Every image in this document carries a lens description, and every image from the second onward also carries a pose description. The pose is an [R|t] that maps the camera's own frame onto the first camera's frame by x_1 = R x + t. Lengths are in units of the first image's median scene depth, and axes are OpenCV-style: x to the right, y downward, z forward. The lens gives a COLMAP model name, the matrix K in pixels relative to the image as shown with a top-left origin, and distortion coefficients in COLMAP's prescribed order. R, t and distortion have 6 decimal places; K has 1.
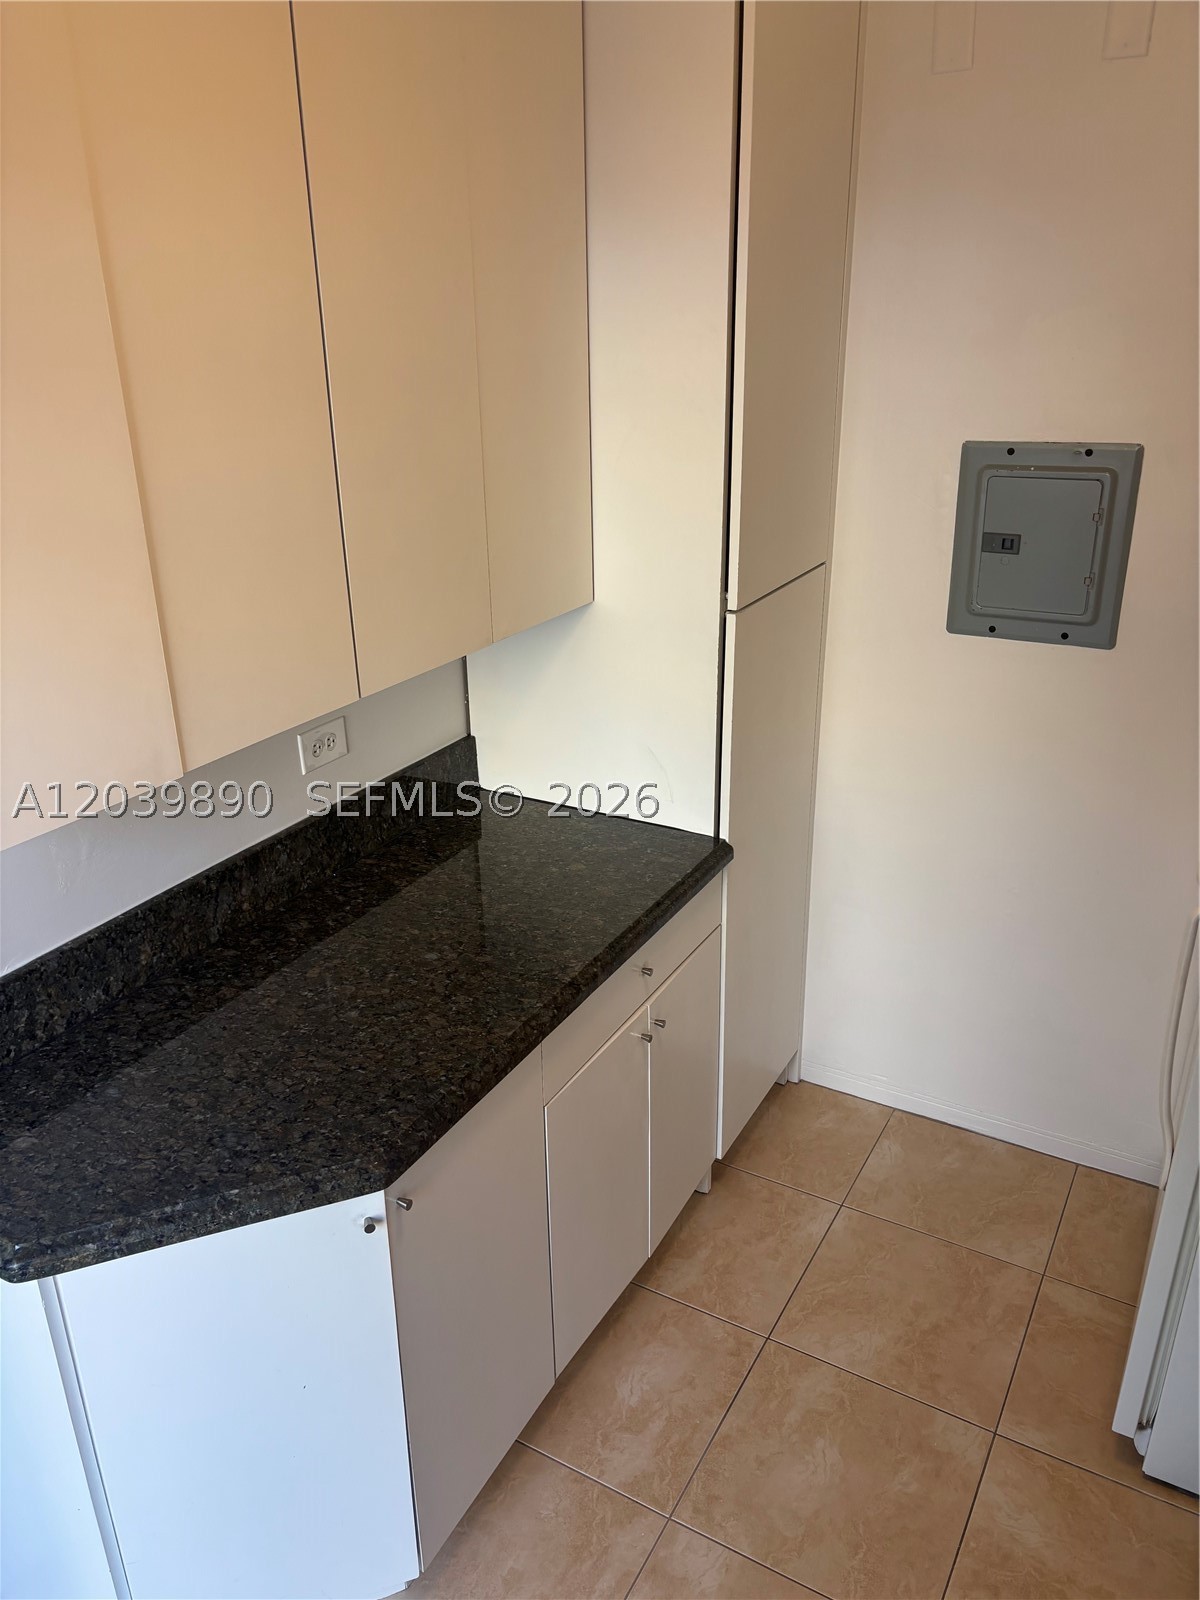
lens RADIAL K [[1203.0, 0, 596.0], [0, 1203.0, 793.2], [0, 0, 1]] dist [0.025638, -0.032419]
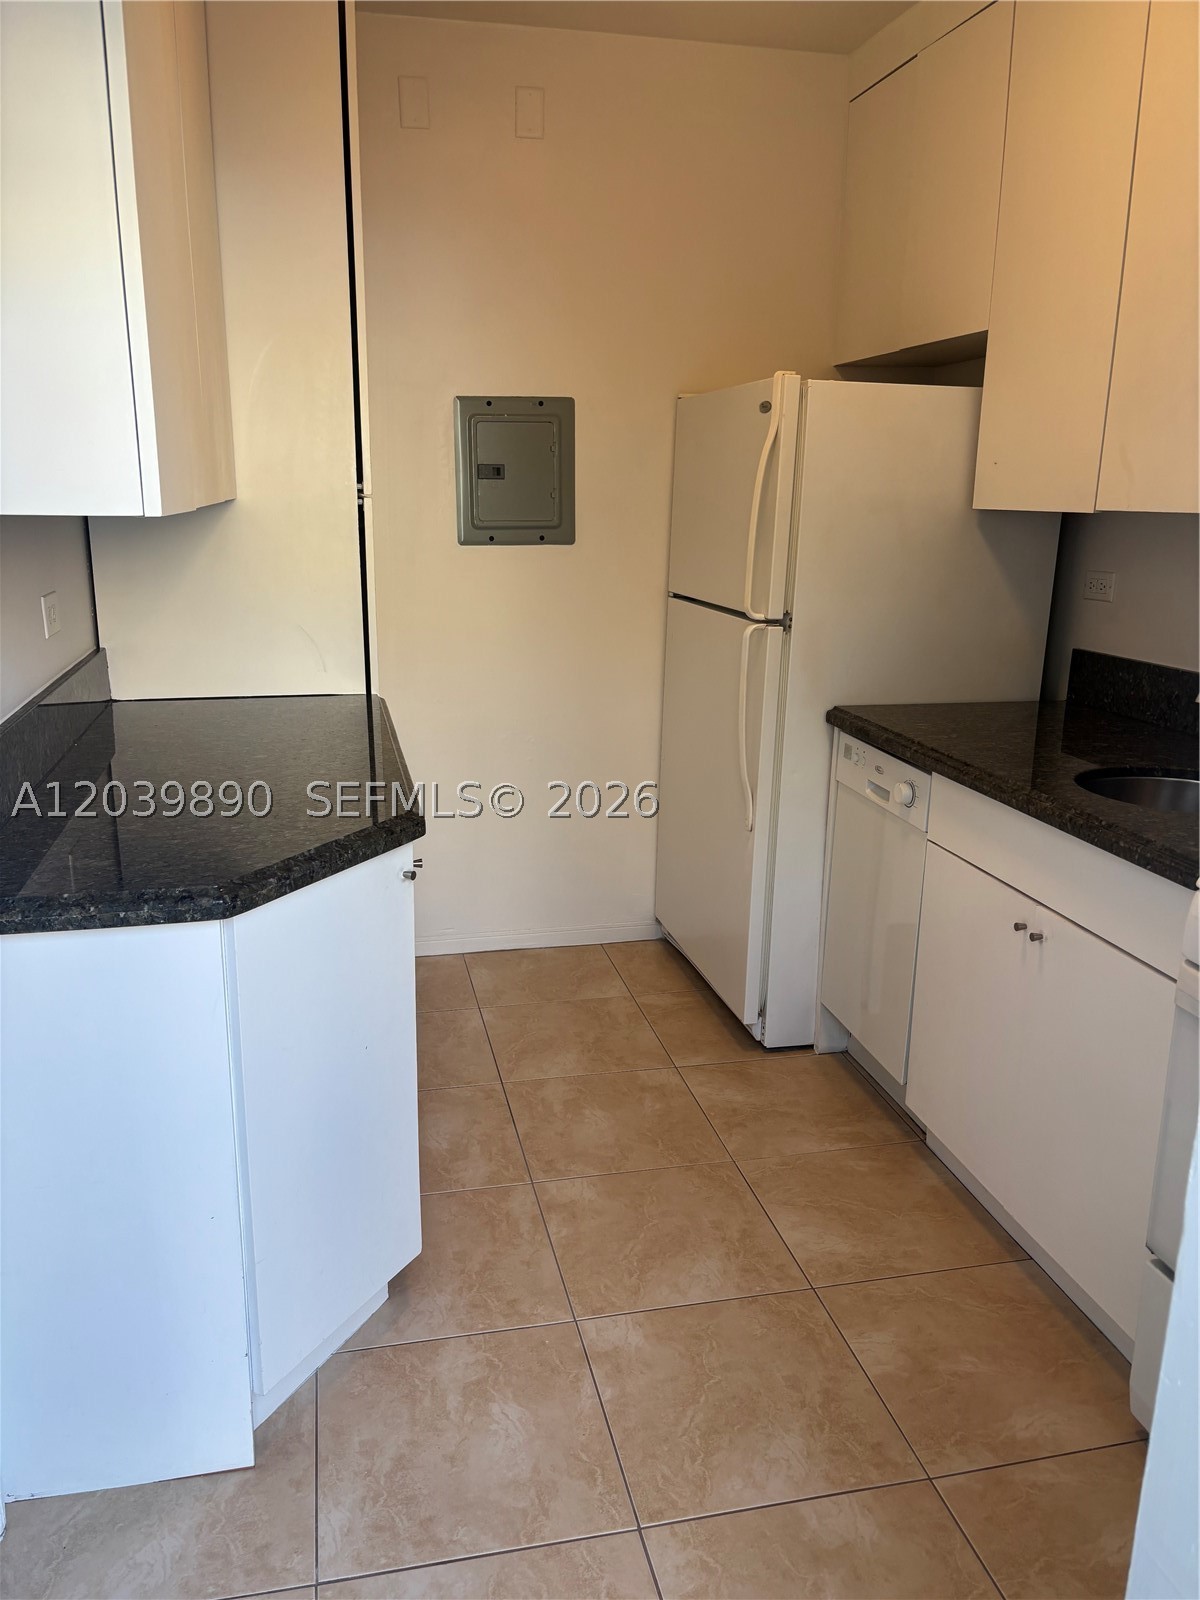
lens RADIAL K [[1203.0, 0, 585.3], [0, 1203.0, 802.5], [0, 0, 1]] dist [0.025638, -0.032419]
pose [[0.737747, -0.144171, 0.659503, -0.543409], [0.233729, 0.971057, -0.049181, 0.249865], [-0.633324, 0.190428, 0.750092, -0.019525]]
